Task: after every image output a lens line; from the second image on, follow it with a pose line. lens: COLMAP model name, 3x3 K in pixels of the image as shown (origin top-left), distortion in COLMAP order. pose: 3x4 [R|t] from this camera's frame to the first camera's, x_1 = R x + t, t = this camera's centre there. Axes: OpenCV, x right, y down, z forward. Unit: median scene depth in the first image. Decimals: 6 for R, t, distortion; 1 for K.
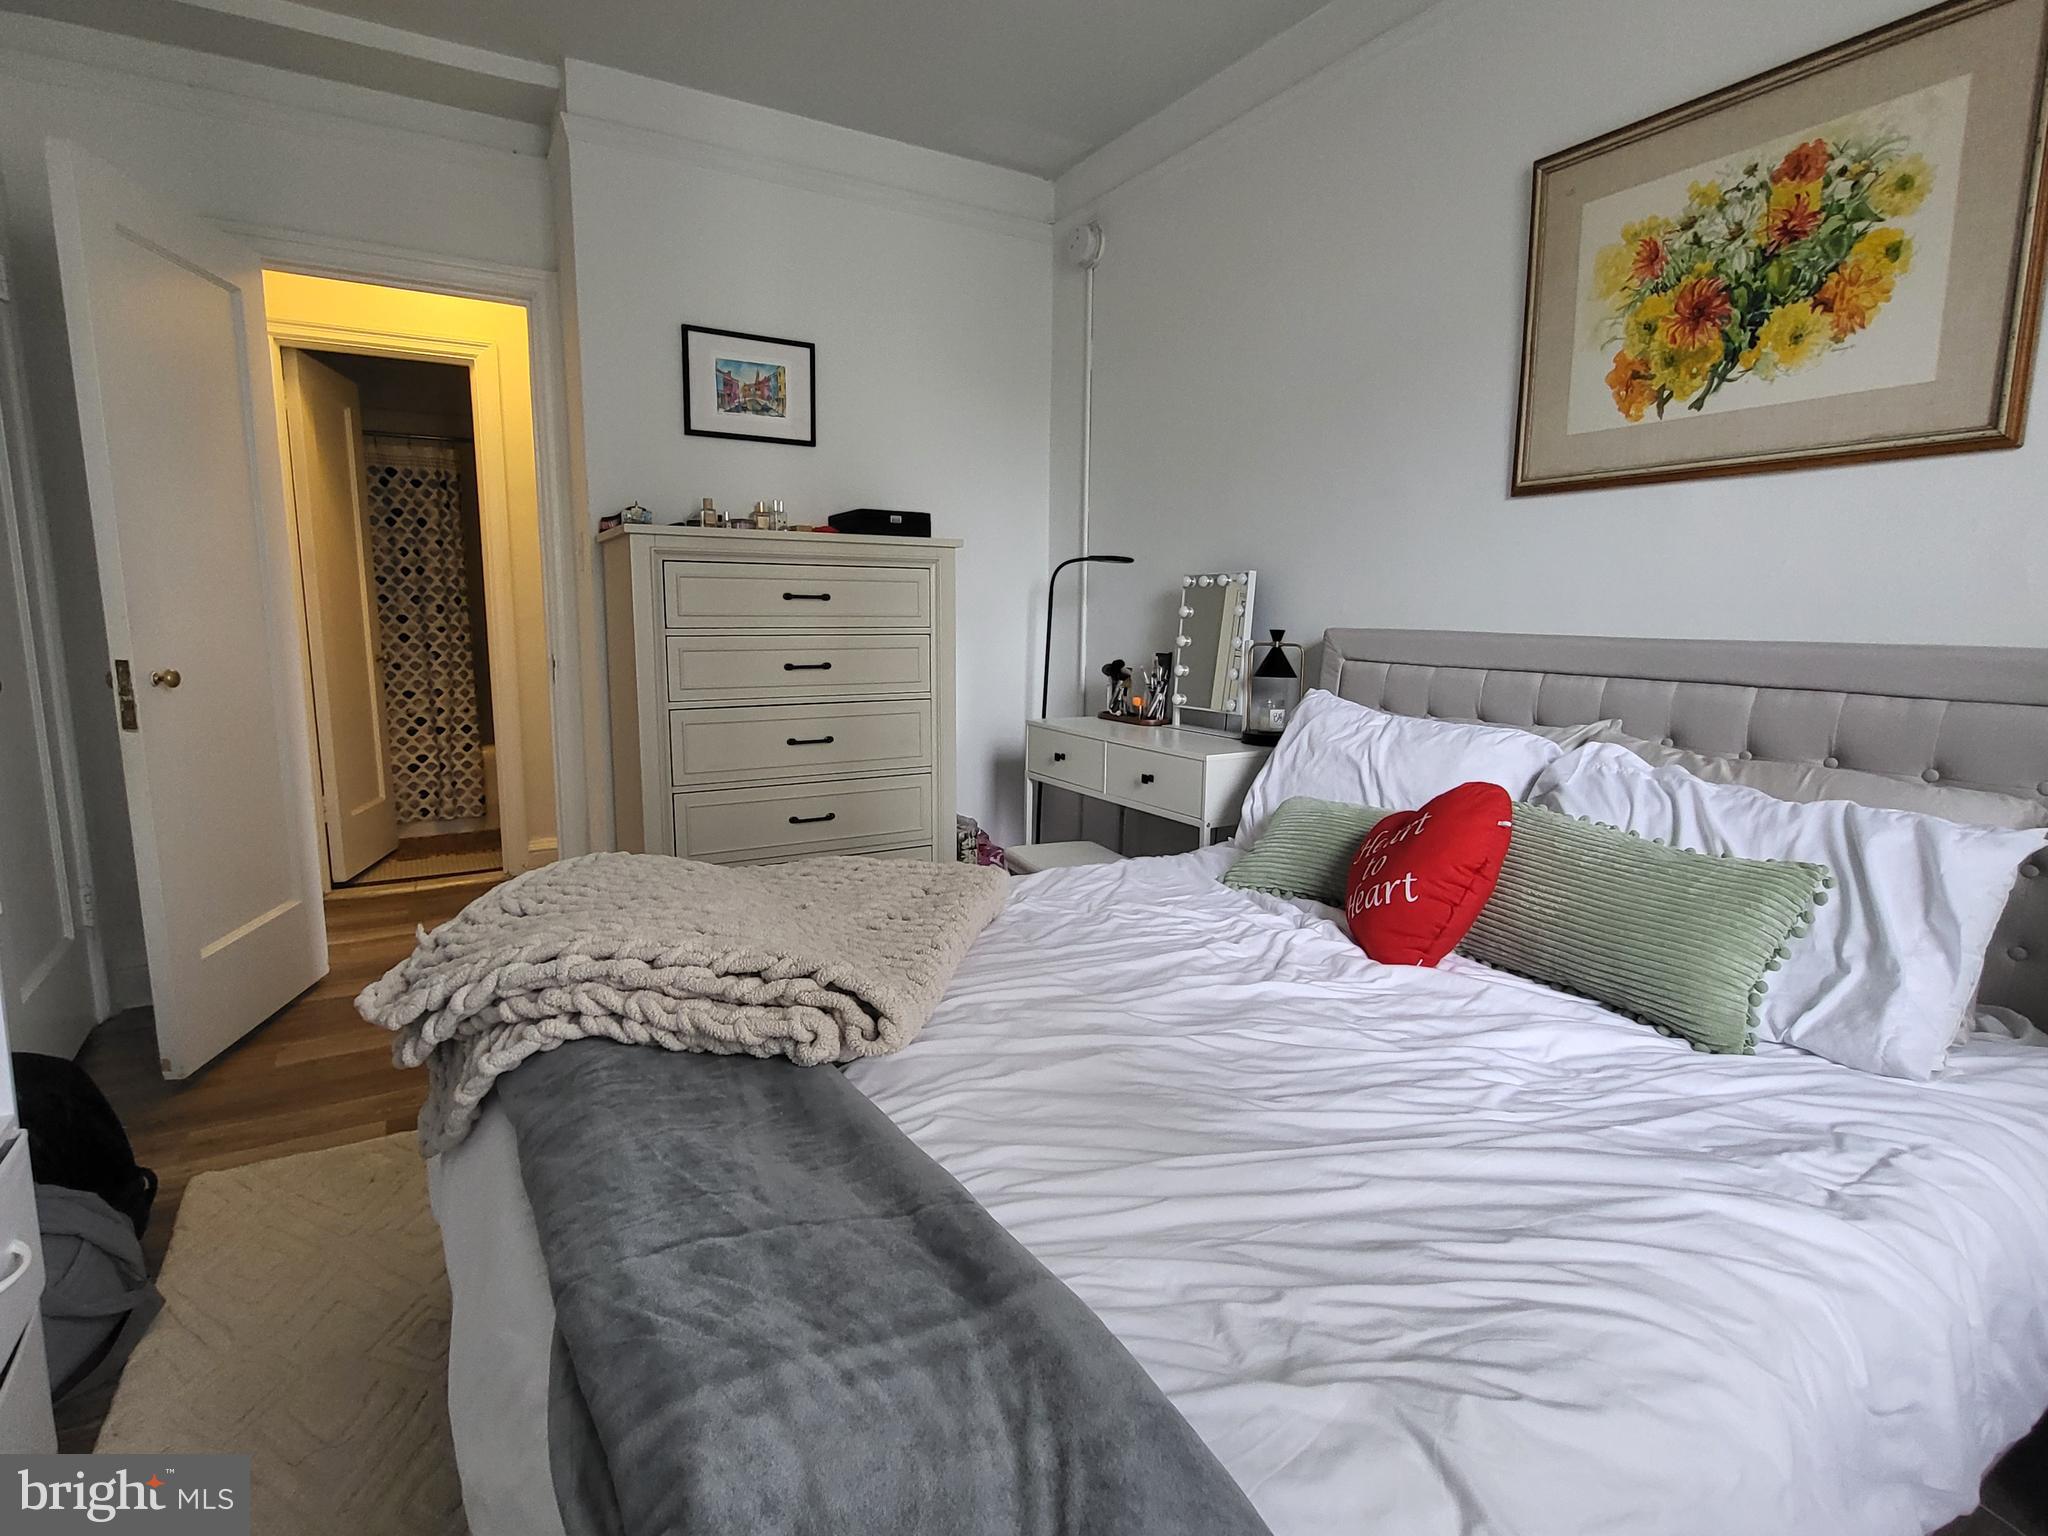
lens RADIAL K [[1023.1, 0, 1021.1], [0, 1023.1, 755.3], [0, 0, 1]] dist [-0.004049, -0.000070]
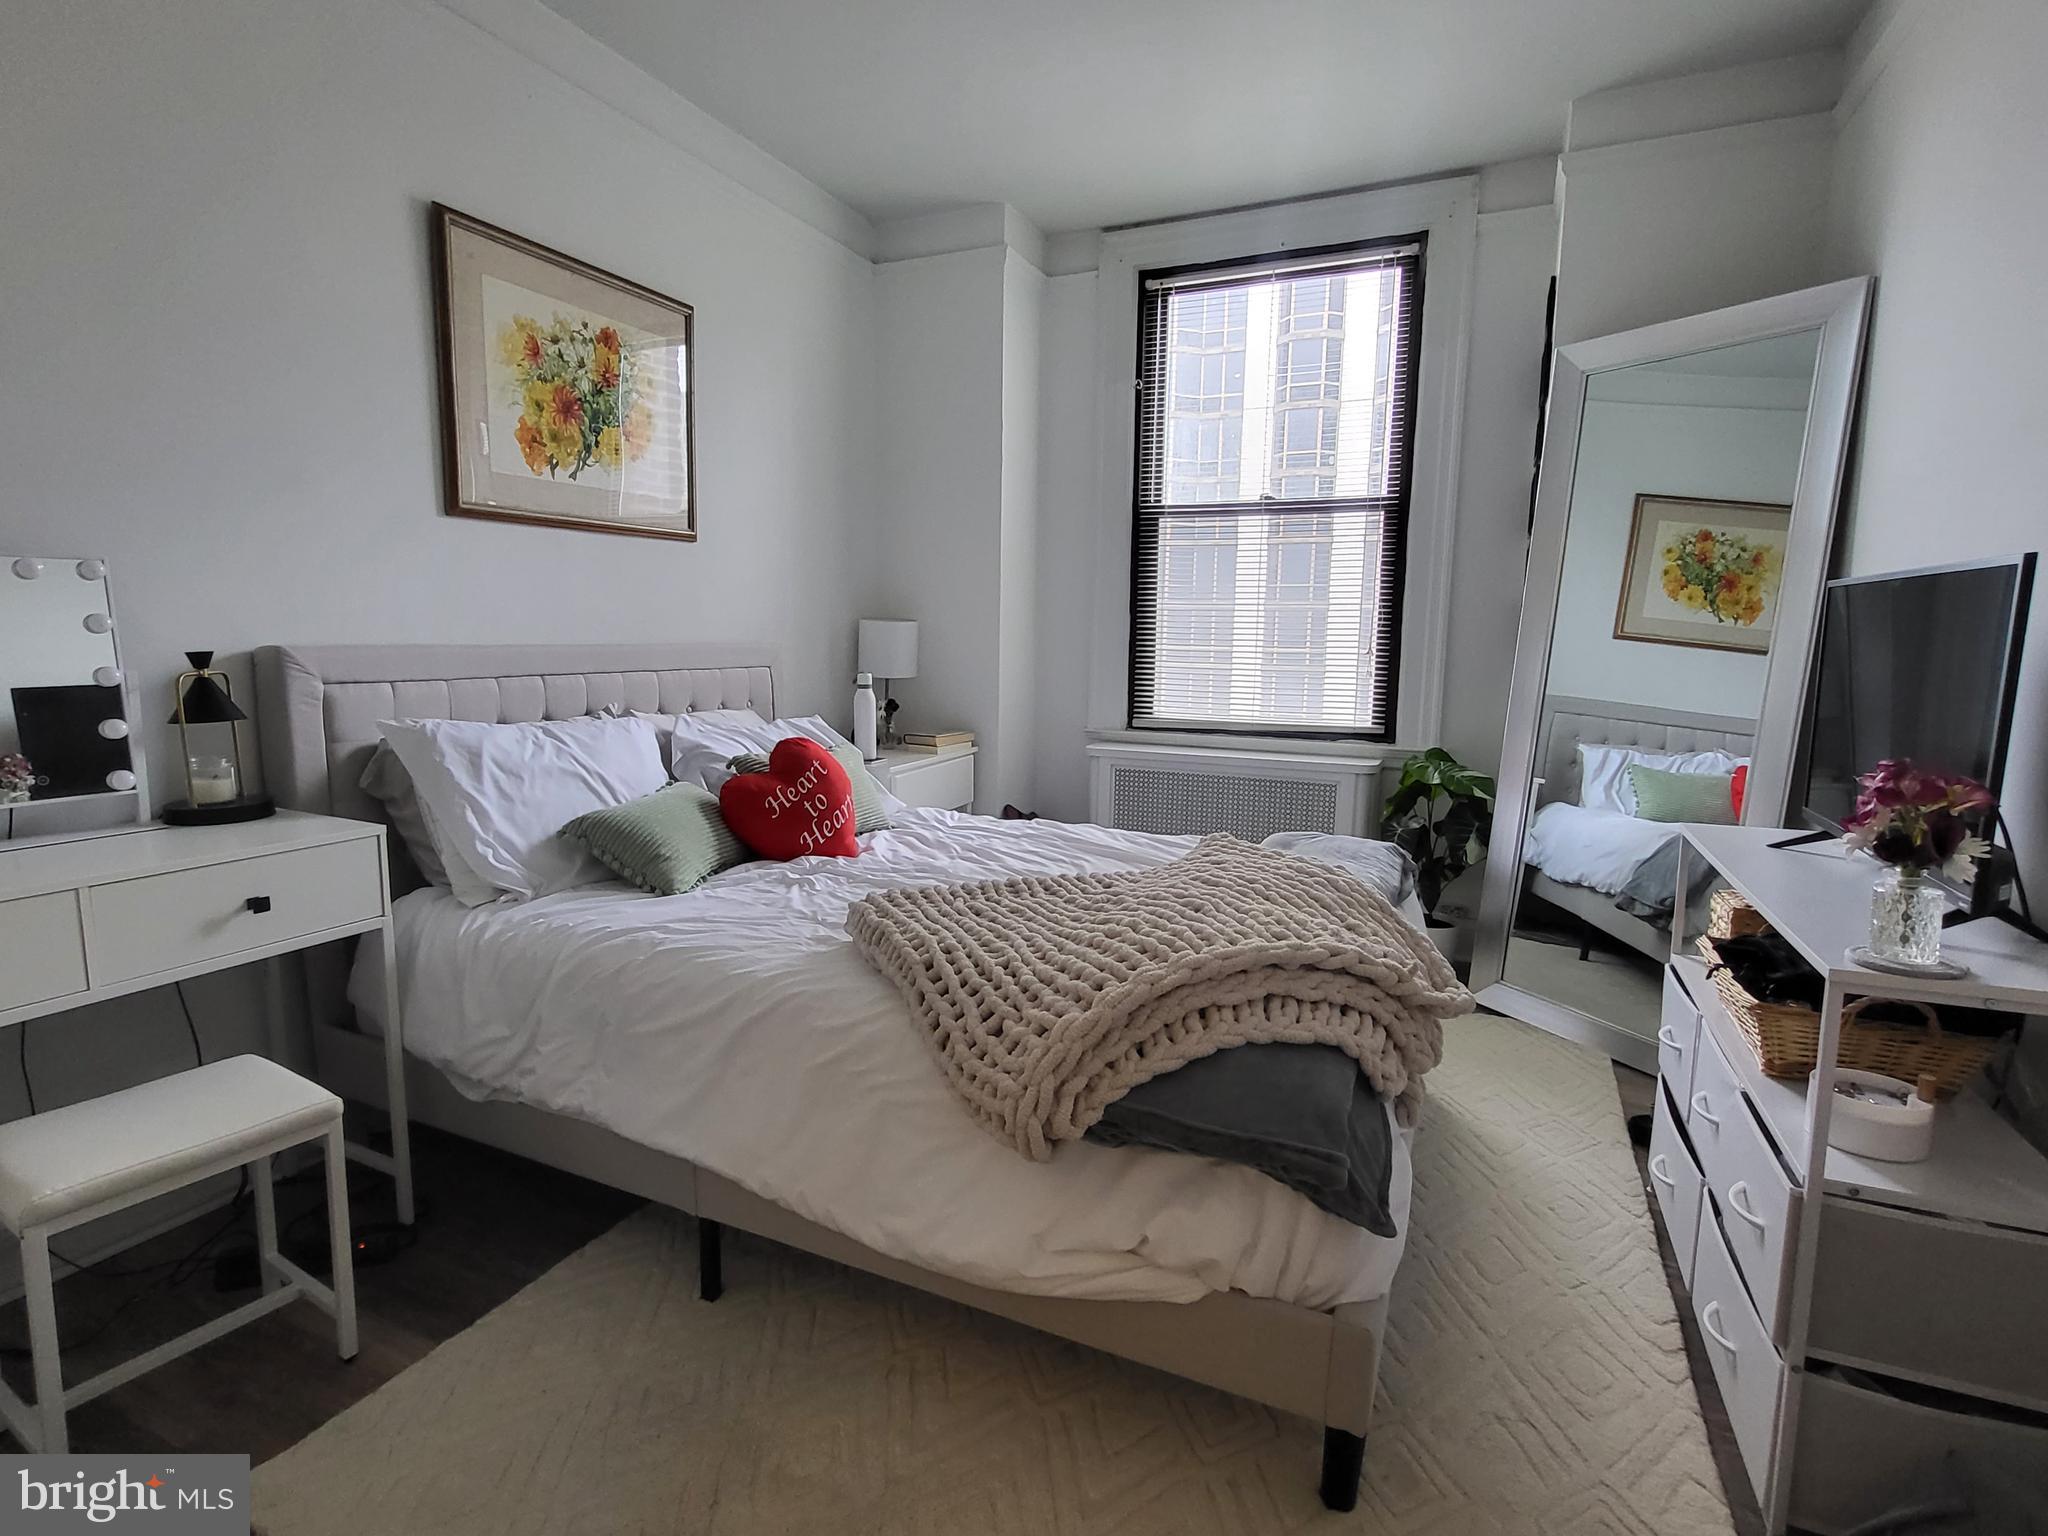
lens RADIAL K [[1023.1, 0, 1021.0], [0, 1023.1, 769.1], [0, 0, 1]] dist [-0.004049, -0.000070]
pose [[-0.564346, -0.126538, 0.815783, -0.877232], [0.104536, 0.969275, 0.222663, -0.200471], [-0.818893, 0.210938, -0.533778, 1.324589]]
